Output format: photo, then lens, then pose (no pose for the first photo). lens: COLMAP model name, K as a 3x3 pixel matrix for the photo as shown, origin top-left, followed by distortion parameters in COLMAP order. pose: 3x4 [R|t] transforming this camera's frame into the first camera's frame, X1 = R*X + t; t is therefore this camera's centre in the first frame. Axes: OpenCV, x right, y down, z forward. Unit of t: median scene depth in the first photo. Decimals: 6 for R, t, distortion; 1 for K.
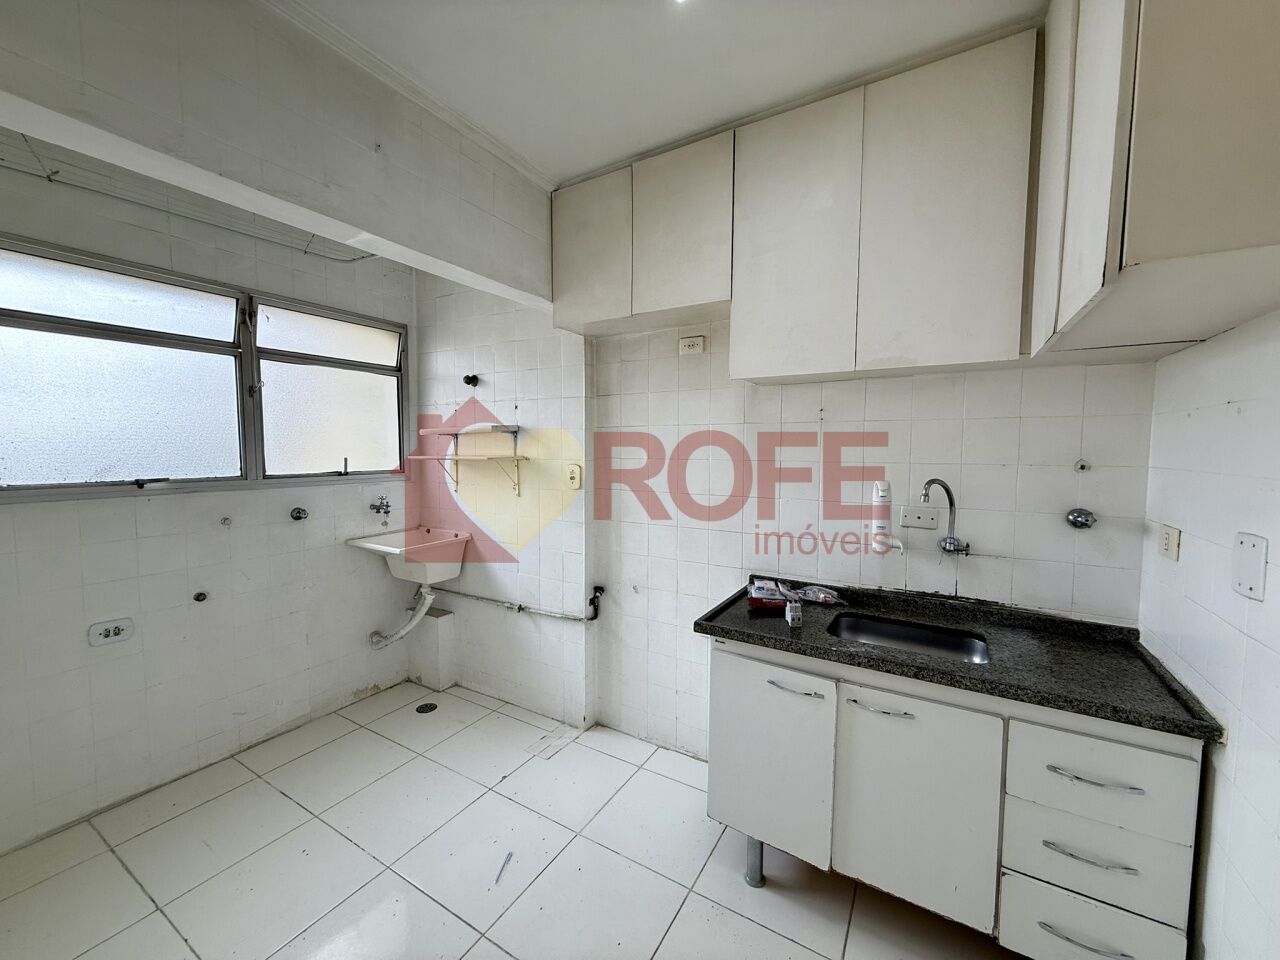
lens RADIAL K [[507.0, 0, 638.6], [0, 507.0, 480.4], [0, 0, 1]] dist [-0.000053, 0.000173]
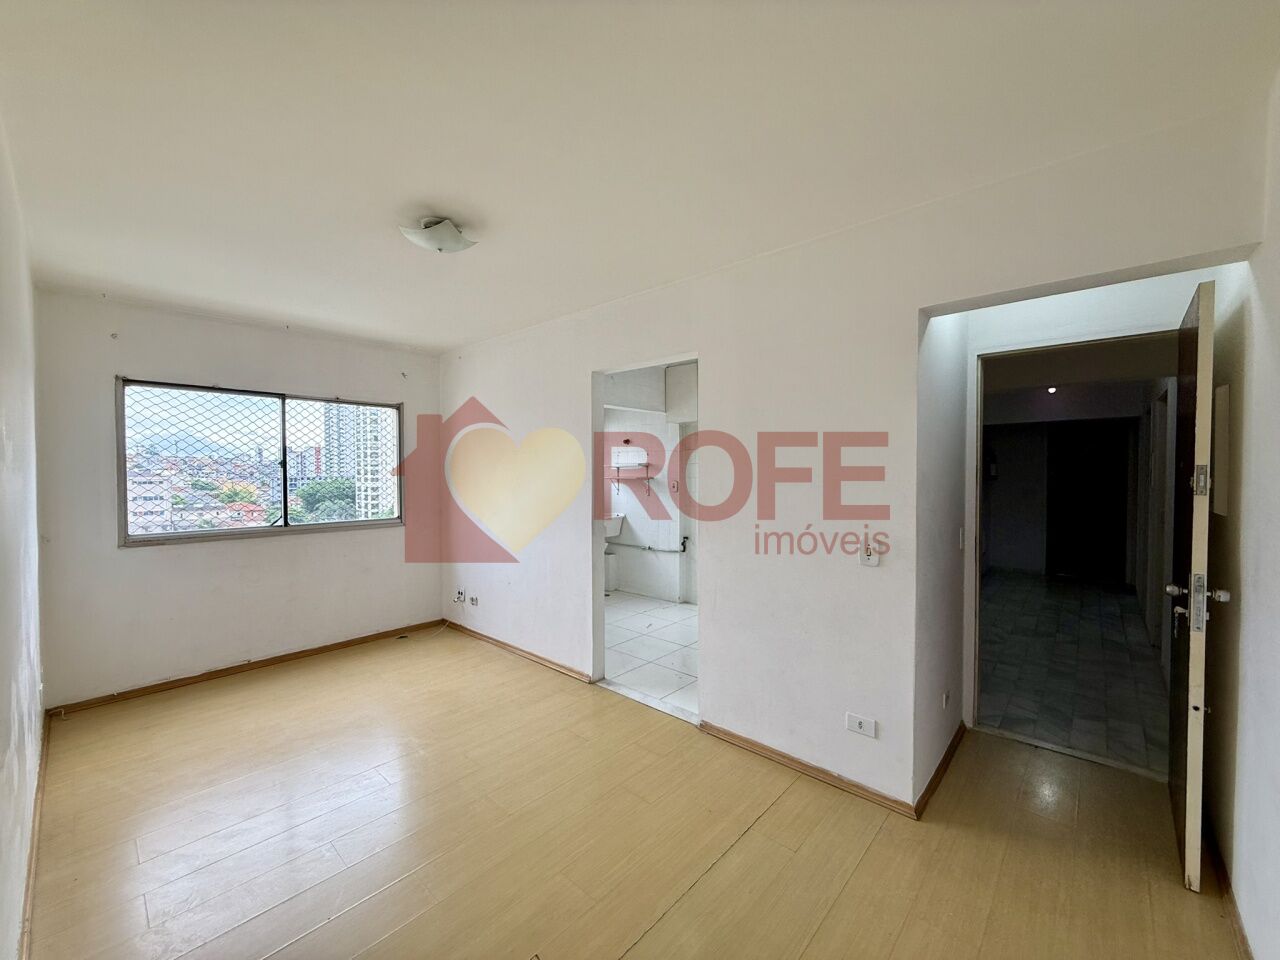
lens RADIAL K [[507.0, 0, 651.8], [0, 507.0, 479.2], [0, 0, 1]] dist [-0.000053, 0.000173]
pose [[0.986663, -0.004740, -0.162709, 0.126885], [-0.002084, 0.999126, -0.041742, 0.051844], [0.162764, 0.041524, 0.985791, -1.127028]]
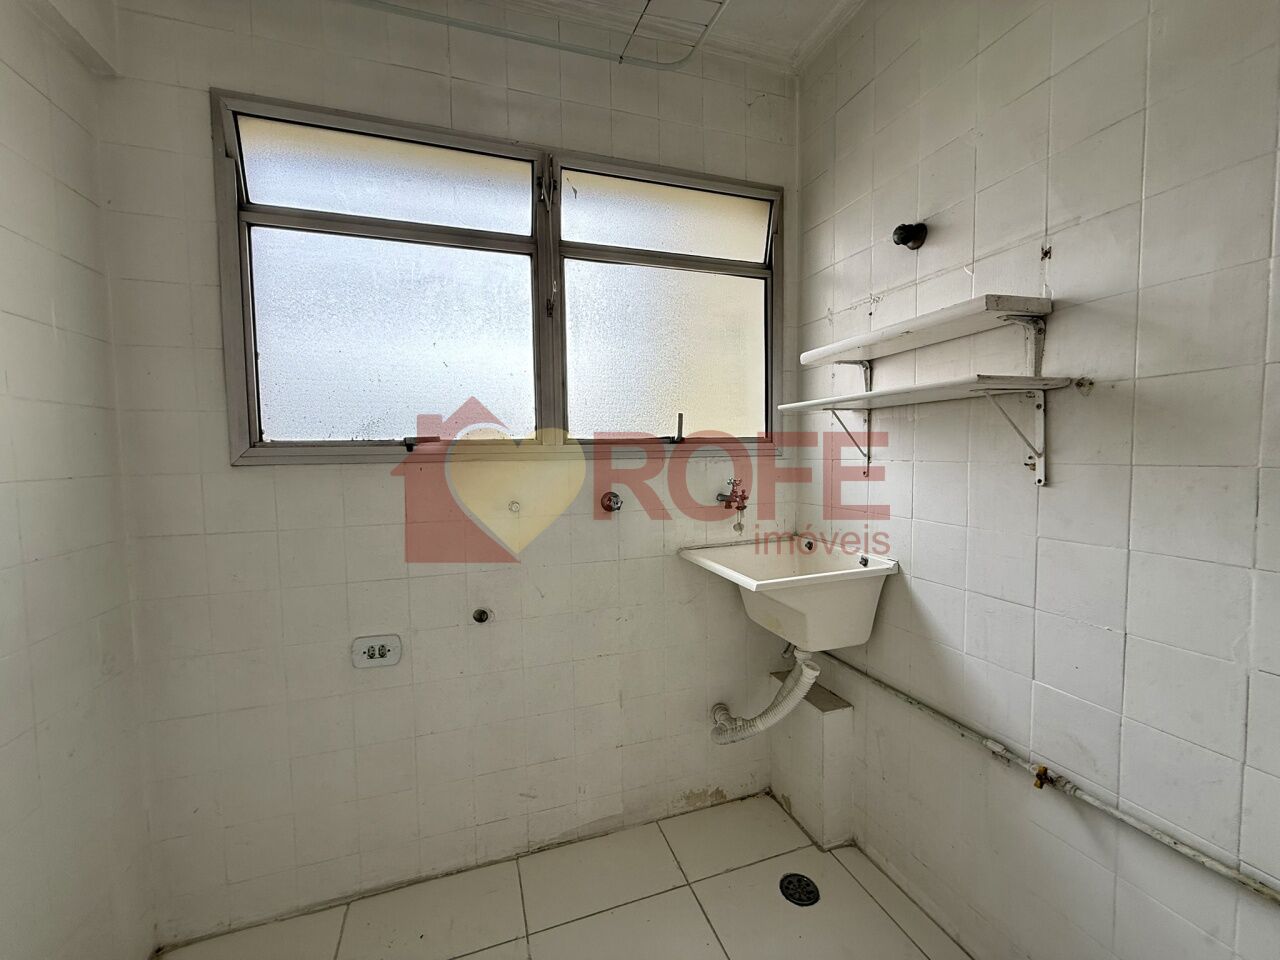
lens RADIAL K [[507.0, 0, 632.2], [0, 507.0, 481.5], [0, 0, 1]] dist [-0.000053, 0.000173]
pose [[0.753766, 0.021953, -0.656777, -0.222757], [-0.023865, 0.999697, 0.006026, 0.034092], [0.656710, 0.011132, 0.754061, 0.508350]]
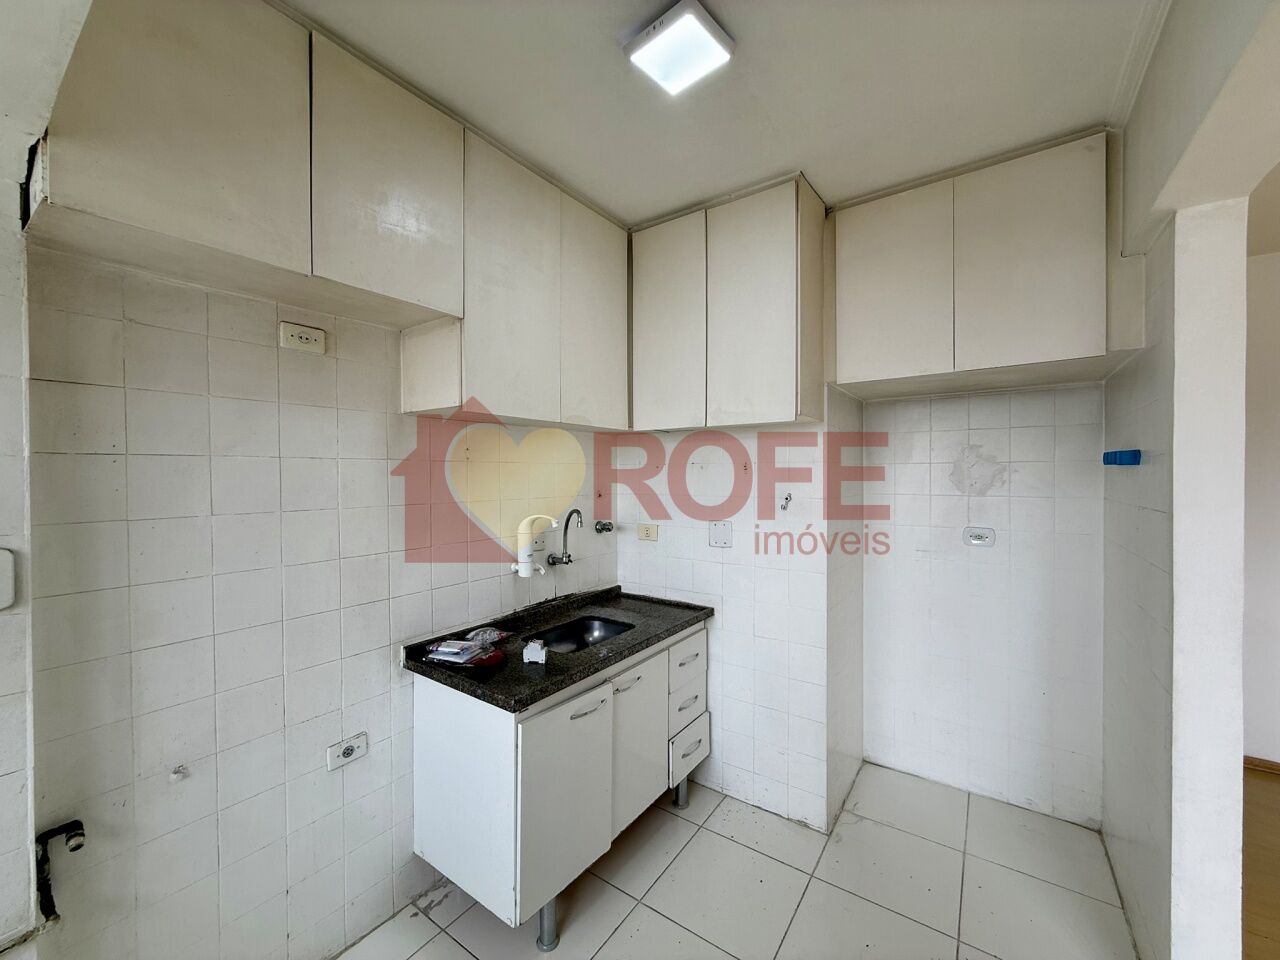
lens RADIAL K [[507.0, 0, 637.7], [0, 507.0, 479.4], [0, 0, 1]] dist [-0.000053, 0.000173]
pose [[0.074334, -0.014384, 0.997130, -0.442154], [0.067060, 0.997705, 0.009393, -0.050359], [-0.994976, 0.066169, 0.075127, 0.447062]]
